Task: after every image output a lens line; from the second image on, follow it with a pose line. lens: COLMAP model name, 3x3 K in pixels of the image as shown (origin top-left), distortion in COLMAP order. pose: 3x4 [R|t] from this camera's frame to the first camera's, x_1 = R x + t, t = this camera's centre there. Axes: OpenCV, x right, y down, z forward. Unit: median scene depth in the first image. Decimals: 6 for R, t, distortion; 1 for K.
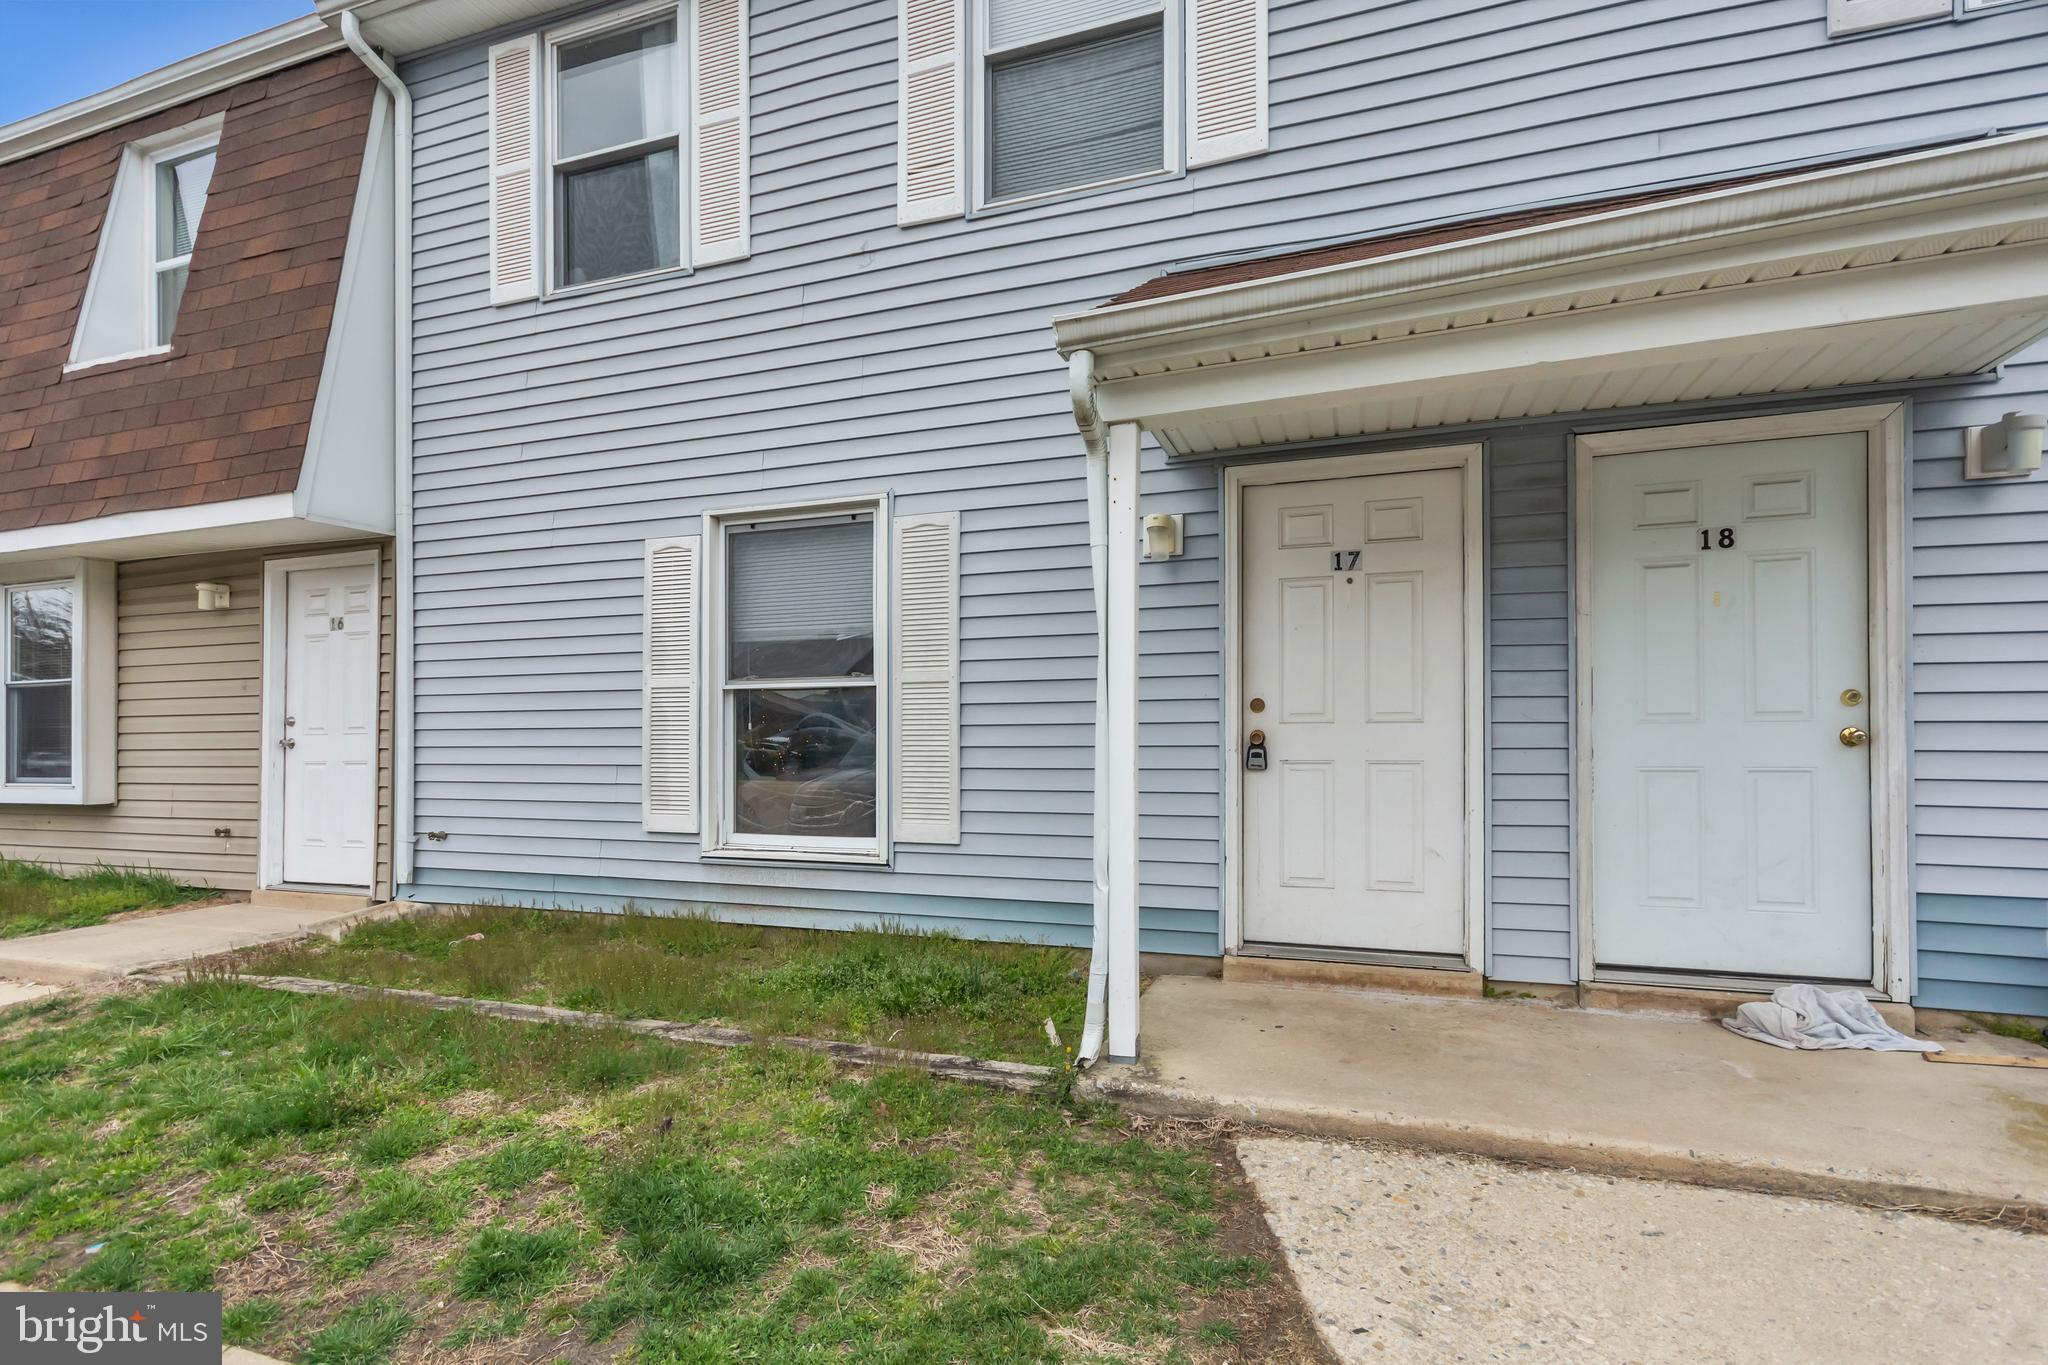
lens RADIAL K [[908.4, 0, 1024.0], [0, 908.4, 682.5], [0, 0, 1]] dist [0.007588, -0.000678]
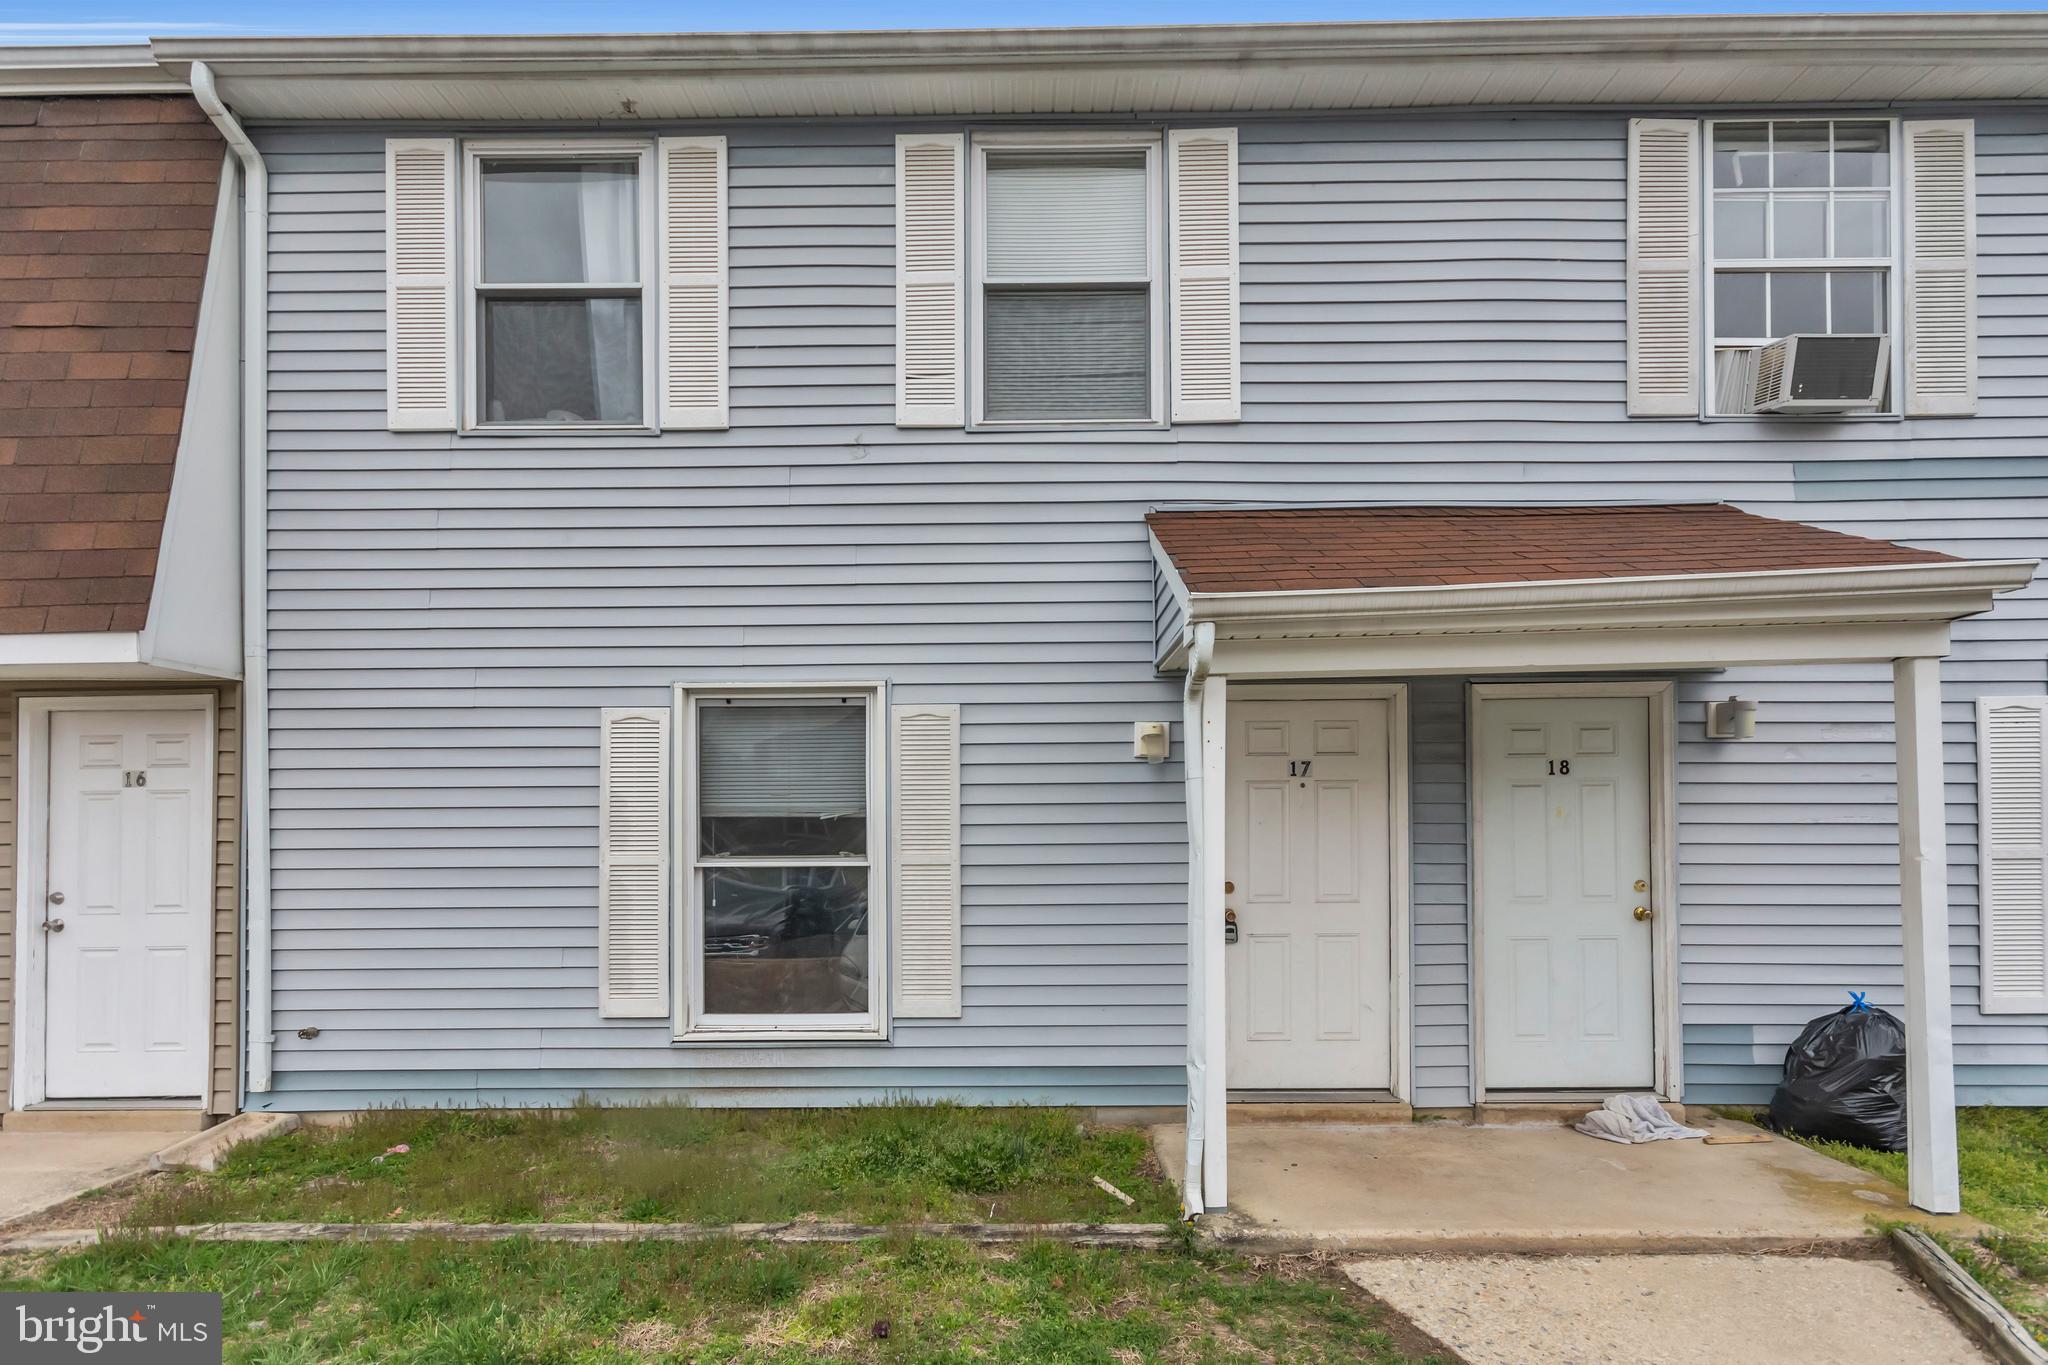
lens RADIAL K [[911.9, 0, 1028.2], [0, 911.9, 789.8], [0, 0, 1]] dist [0.013468, -0.005456]
pose [[0.953199, 0.016652, 0.301884, -0.316711], [-0.014088, 0.999844, -0.010669, -0.077052], [-0.302015, 0.005916, 0.953285, -0.047422]]
